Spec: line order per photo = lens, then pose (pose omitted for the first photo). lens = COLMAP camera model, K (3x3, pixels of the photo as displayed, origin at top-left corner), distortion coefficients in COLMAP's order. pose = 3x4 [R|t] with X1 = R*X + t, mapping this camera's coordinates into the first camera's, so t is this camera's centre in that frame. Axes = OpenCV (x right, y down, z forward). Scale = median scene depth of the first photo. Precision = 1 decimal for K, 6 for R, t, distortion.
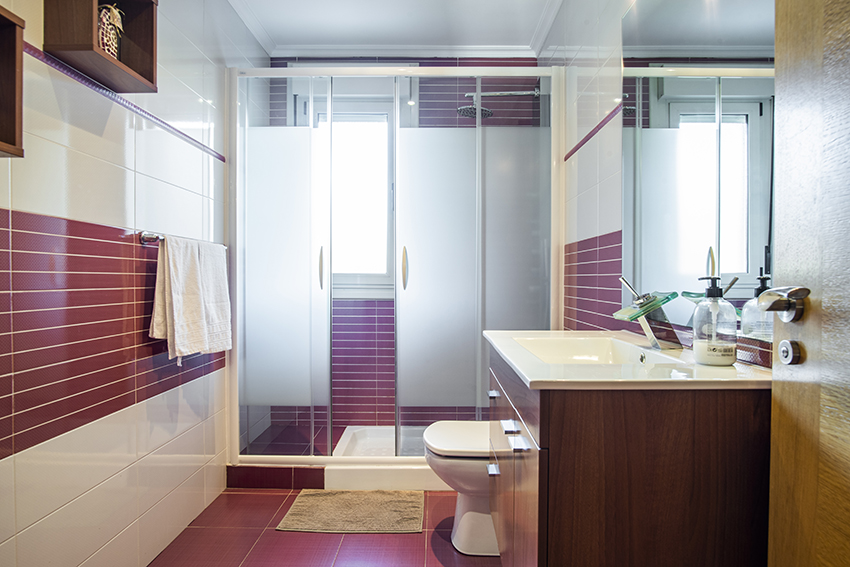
lens RADIAL K [[503.9, 0, 443.2], [0, 503.9, 285.5], [0, 0, 1]] dist [-0.036632, 0.015280]
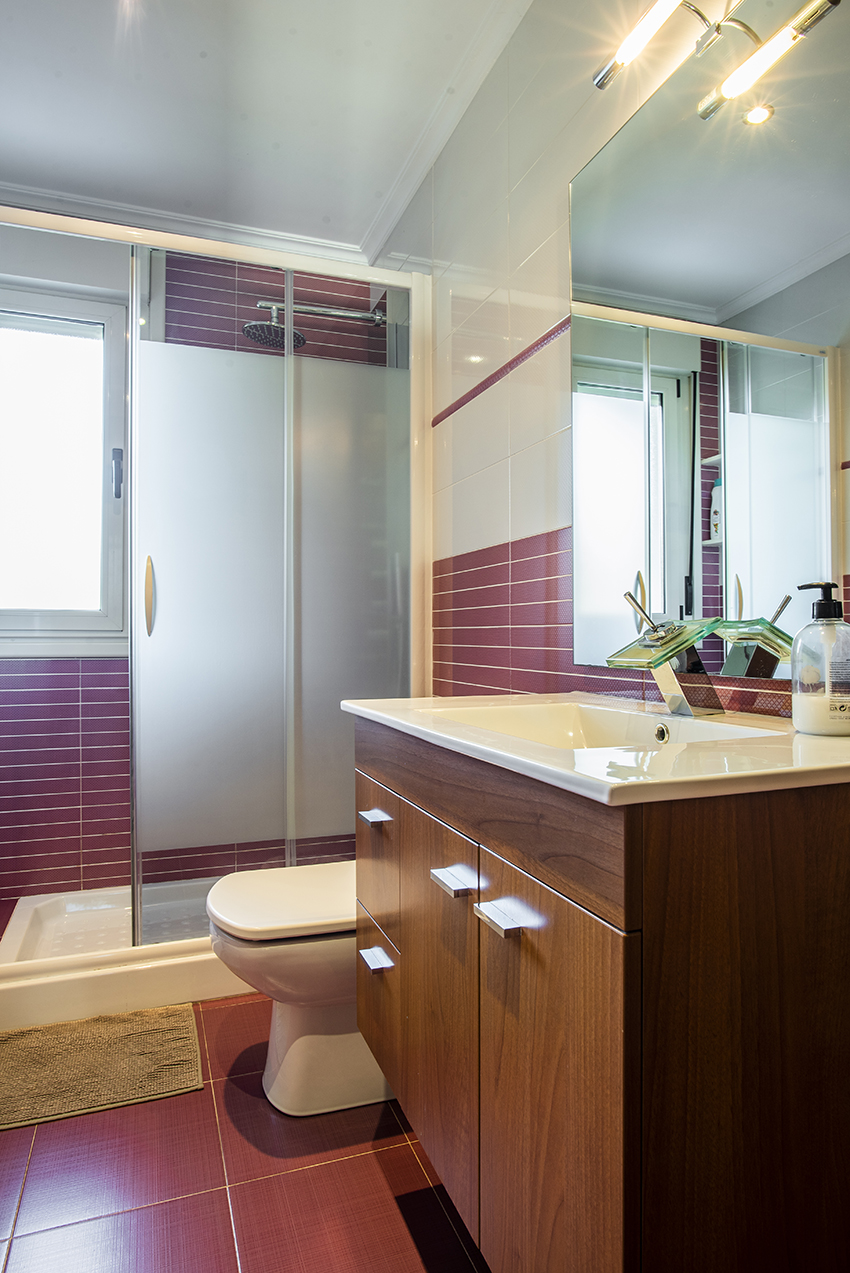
lens RADIAL K [[754.7, 0, 478.7], [0, 754.7, 630.4], [0, 0, 1]] dist [-0.036632, 0.015280]
pose [[0.925449, 0.001068, 0.378870, -0.057673], [0.004747, 0.999885, -0.014414, 0.017199], [-0.378842, 0.015138, 0.925338, 0.123472]]
